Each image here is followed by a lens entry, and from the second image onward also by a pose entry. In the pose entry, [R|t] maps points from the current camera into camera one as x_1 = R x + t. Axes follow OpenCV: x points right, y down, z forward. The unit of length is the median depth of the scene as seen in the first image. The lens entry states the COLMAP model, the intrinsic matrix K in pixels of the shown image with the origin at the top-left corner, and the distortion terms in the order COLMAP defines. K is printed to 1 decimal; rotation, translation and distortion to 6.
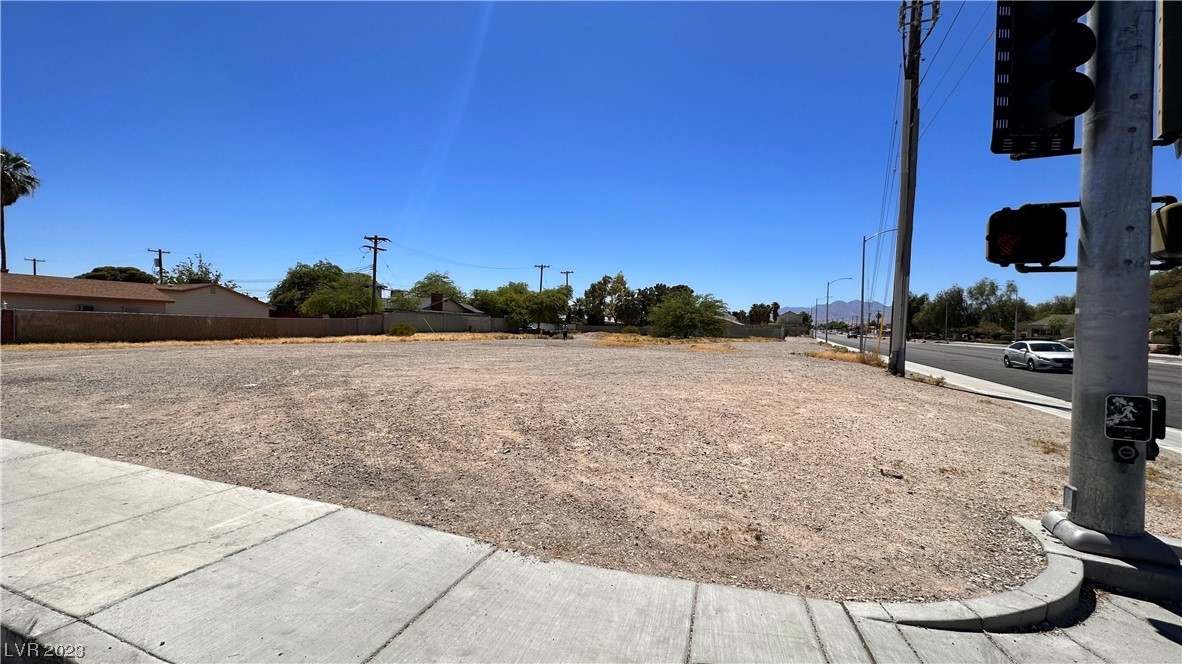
lens RADIAL K [[476.3, 0, 590.0], [0, 476.3, 334.9], [0, 0, 1]] dist [-0.000769, 0.001148]
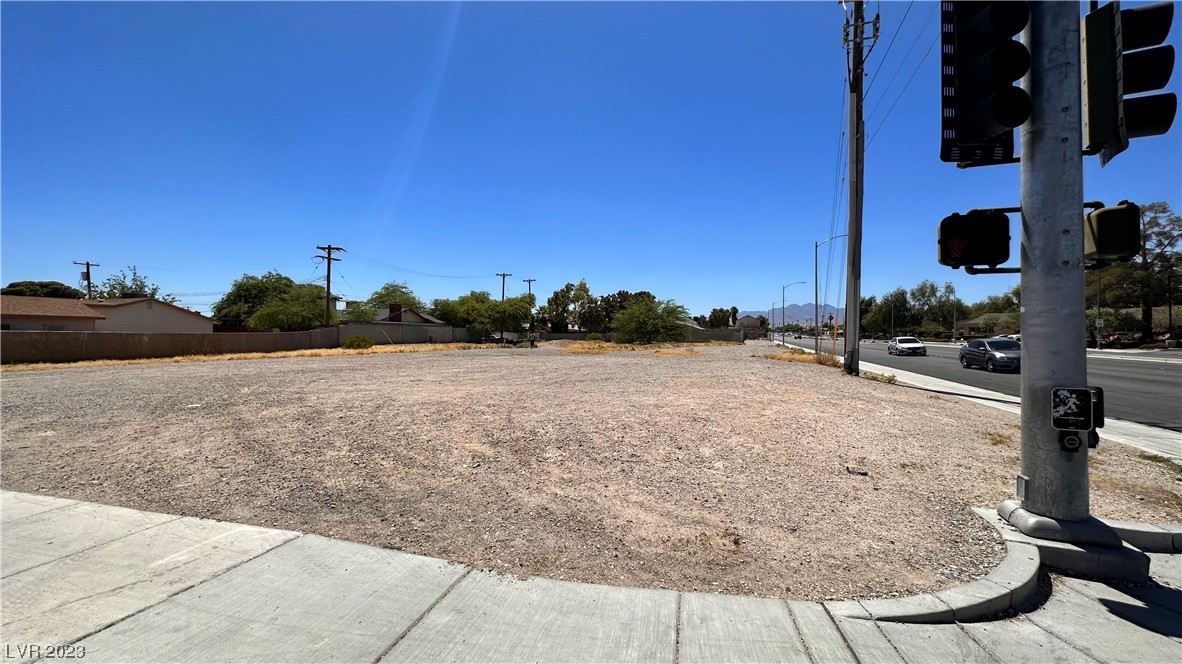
lens RADIAL K [[476.3, 0, 590.0], [0, 476.3, 334.9], [0, 0, 1]] dist [-0.000769, 0.001148]
pose [[0.996774, -0.022866, 0.076933, -0.012896], [0.024072, 0.999601, -0.014789, -0.001021], [-0.076564, 0.016593, 0.996927, 0.011652]]
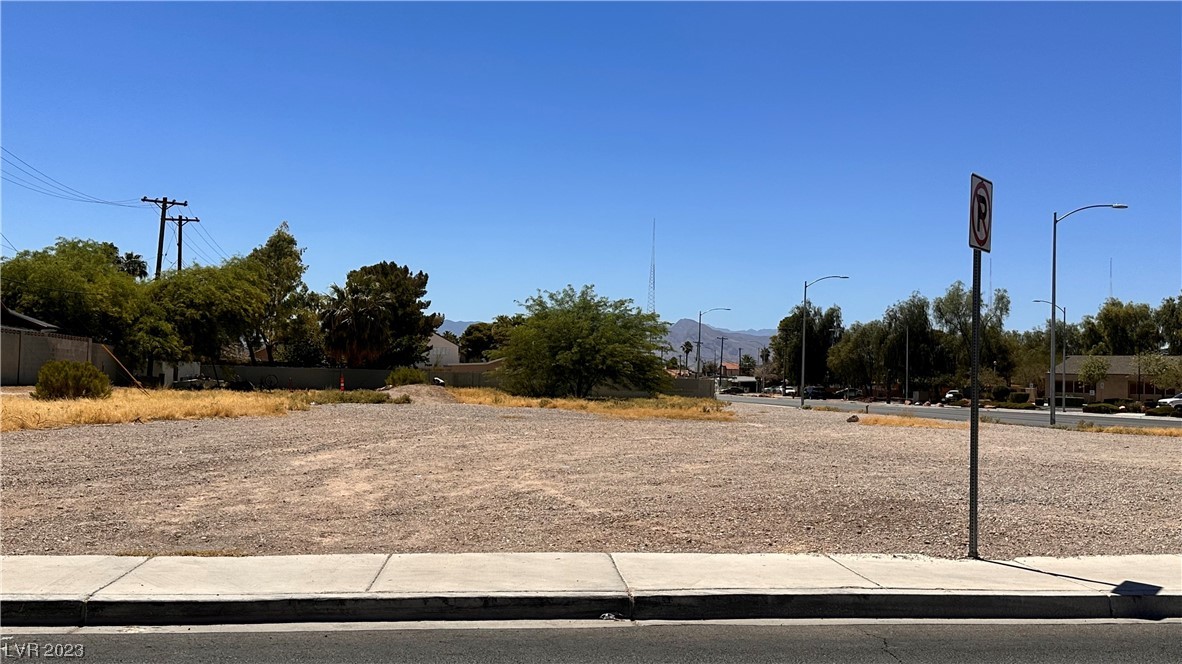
lens RADIAL K [[1235.7, 0, 594.9], [0, 1235.7, 328.0], [0, 0, 1]] dist [0.211651, -0.493264]
pose [[0.870492, 0.027293, 0.491425, -2.644825], [-0.004543, 0.998864, -0.047429, -0.043523], [-0.492162, 0.039054, 0.869627, 0.236679]]
